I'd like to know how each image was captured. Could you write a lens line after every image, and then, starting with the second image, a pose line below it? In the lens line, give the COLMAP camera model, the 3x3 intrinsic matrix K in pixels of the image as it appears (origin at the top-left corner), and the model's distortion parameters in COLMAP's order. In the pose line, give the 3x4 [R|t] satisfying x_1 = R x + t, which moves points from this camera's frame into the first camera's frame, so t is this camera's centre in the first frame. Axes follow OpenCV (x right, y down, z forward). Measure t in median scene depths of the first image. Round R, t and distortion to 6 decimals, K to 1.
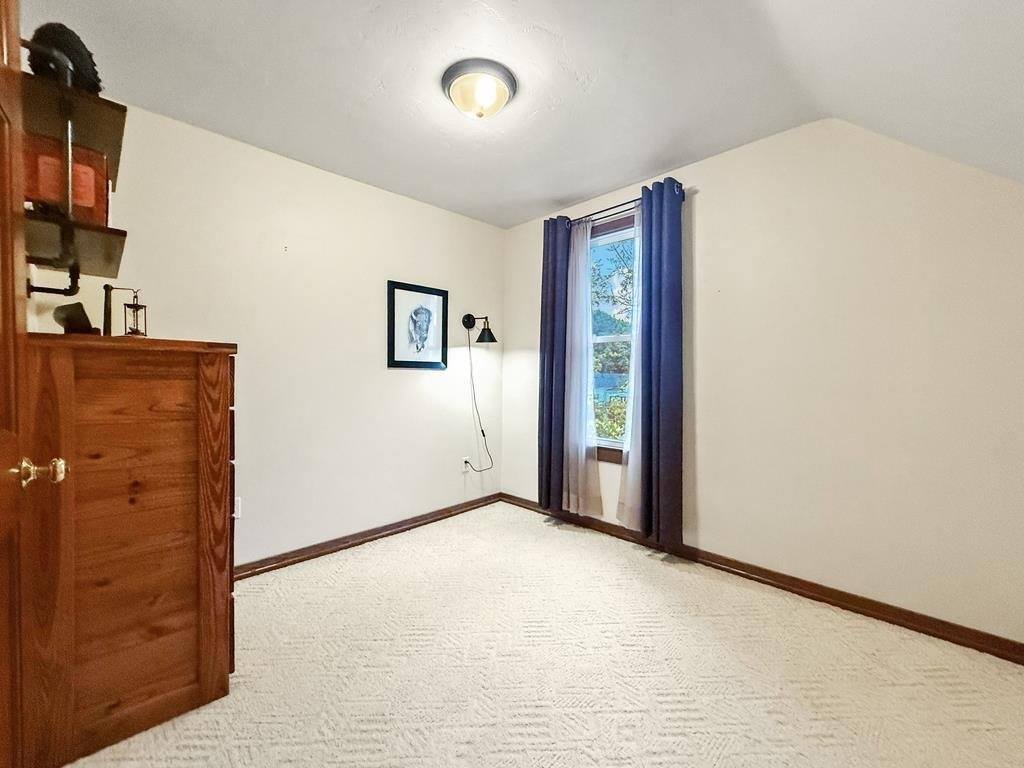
lens RADIAL K [[419.6, 0, 512.0], [0, 419.6, 384.0], [0, 0, 1]] dist [-0.000118, -0.000049]
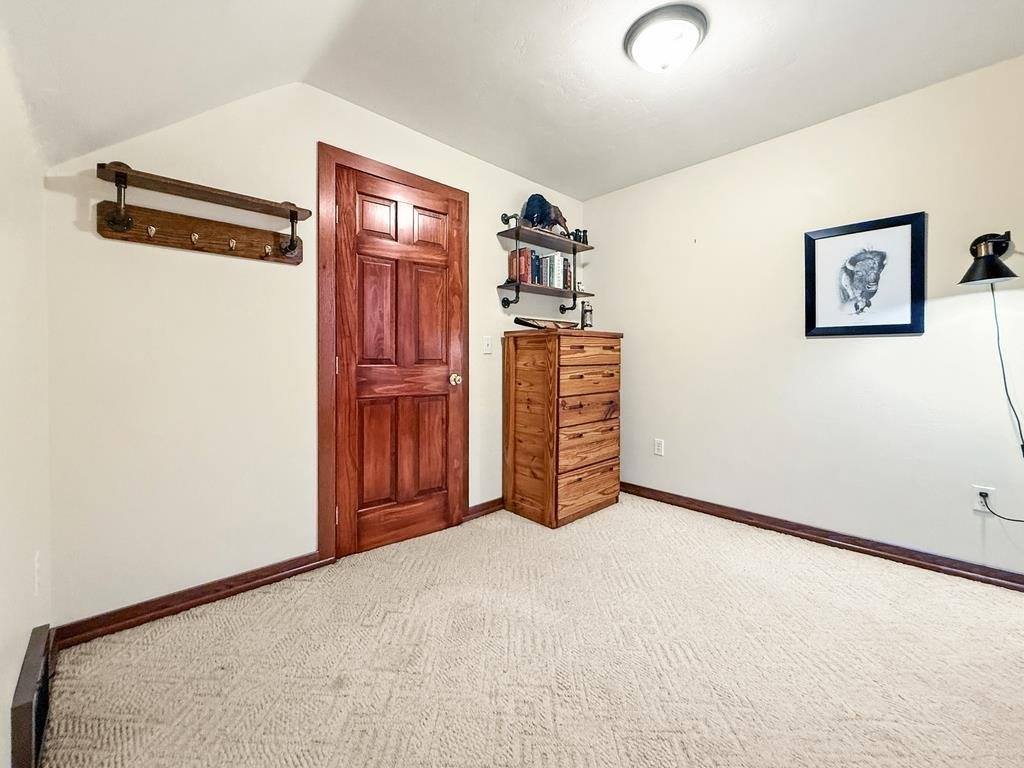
lens RADIAL K [[413.1, 0, 514.3], [0, 413.1, 358.5], [0, 0, 1]] dist [-0.000757, -0.000104]
pose [[-0.005968, -0.002140, -0.999980, 0.506137], [-0.019548, 0.999807, -0.002023, 0.016488], [0.999791, 0.019536, -0.006008, 0.403600]]
